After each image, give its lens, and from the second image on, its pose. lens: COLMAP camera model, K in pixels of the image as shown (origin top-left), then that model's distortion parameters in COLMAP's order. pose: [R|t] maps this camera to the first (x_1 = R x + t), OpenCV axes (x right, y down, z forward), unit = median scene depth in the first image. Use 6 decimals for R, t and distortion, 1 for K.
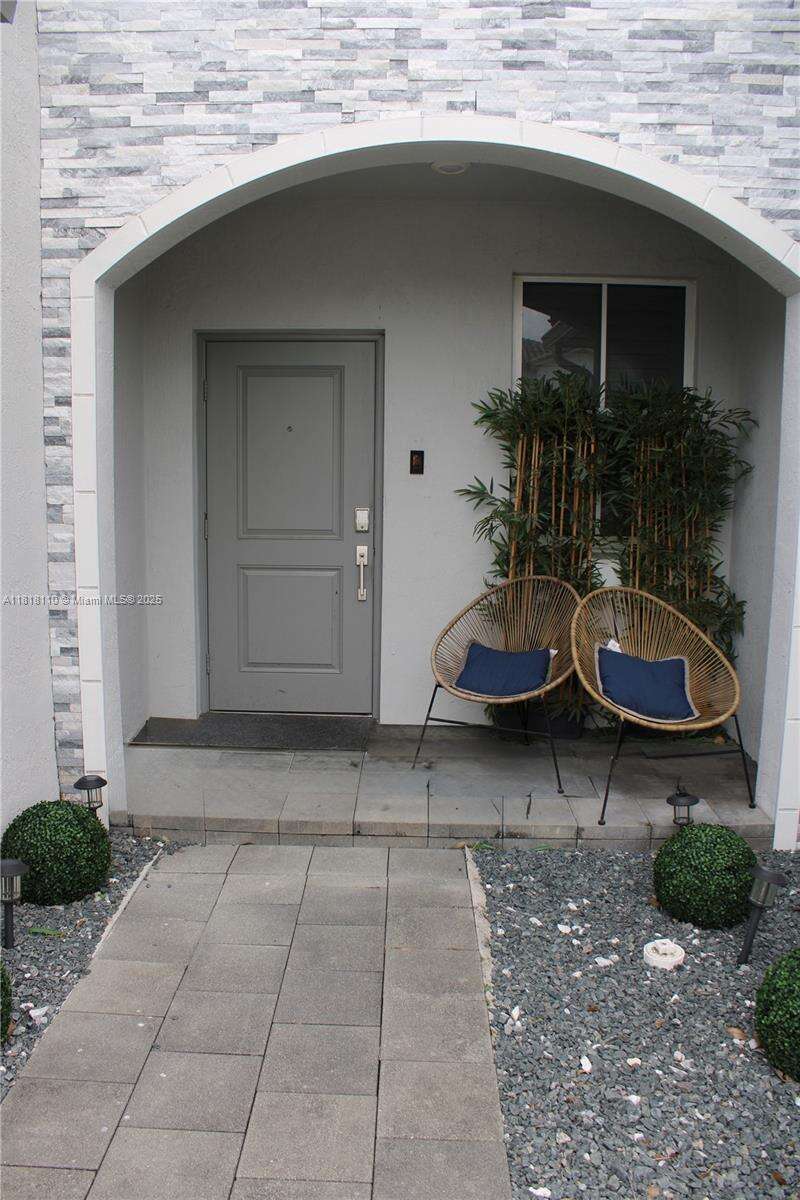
lens RADIAL K [[1013.3, 0, 399.5], [0, 1013.3, 596.6], [0, 0, 1]] dist [-0.117057, 0.051946]
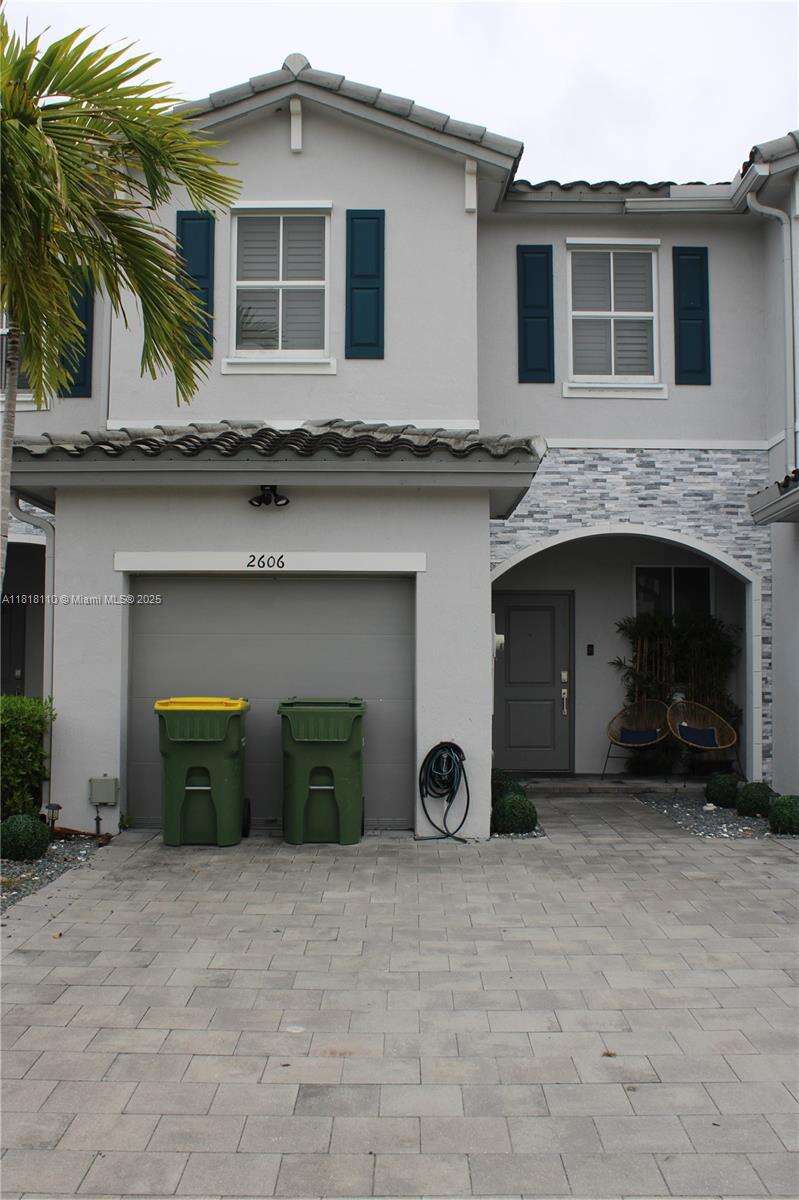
lens RADIAL K [[1275.8, 0, 398.3], [0, 1275.8, 601.9], [0, 0, 1]] dist [-0.102877, 0.000000]
pose [[0.999889, -0.009367, 0.011580, -0.502556], [0.011336, 0.982911, -0.183733, 0.311508], [-0.009661, 0.183844, 0.982908, -2.015127]]
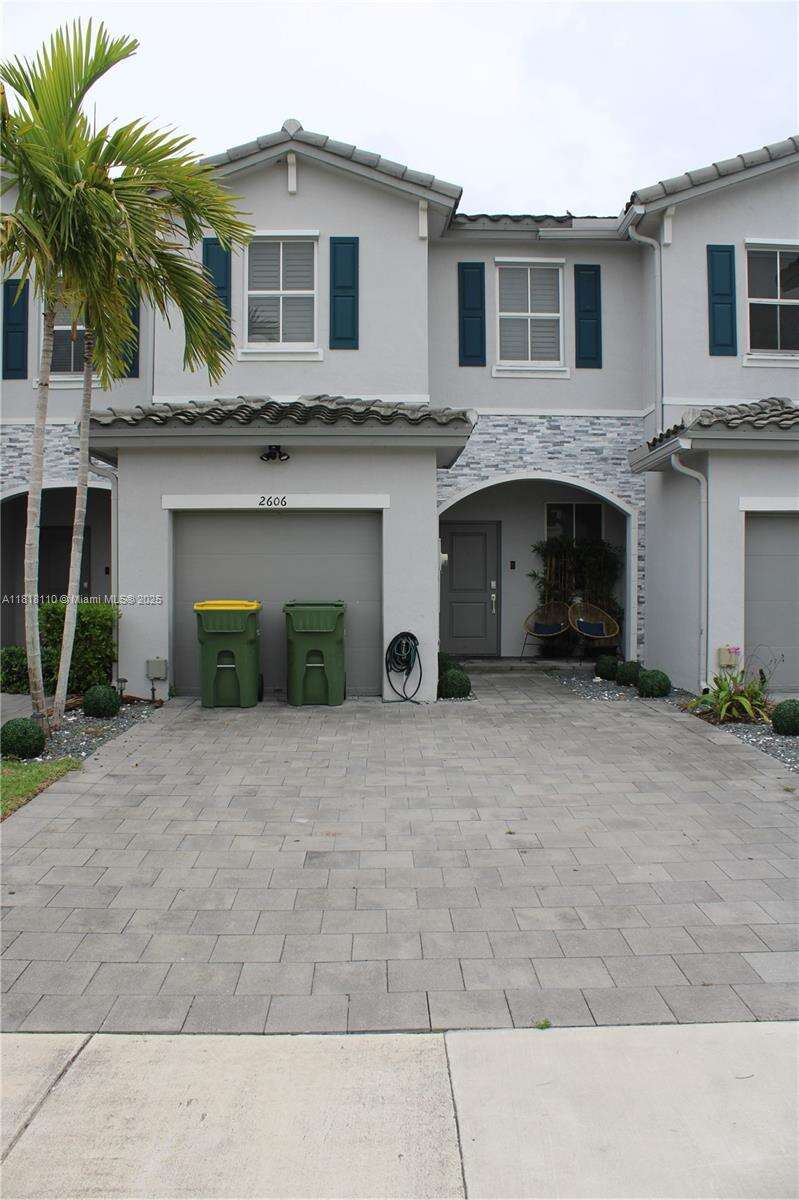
lens RADIAL K [[1013.3, 0, 405.1], [0, 1013.3, 604.4], [0, 0, 1]] dist [-0.117057, 0.051946]
pose [[0.998862, -0.014983, 0.045273, -0.504724], [0.019804, 0.993956, -0.107982, 0.342972], [-0.043381, 0.108756, 0.993121, -2.226571]]
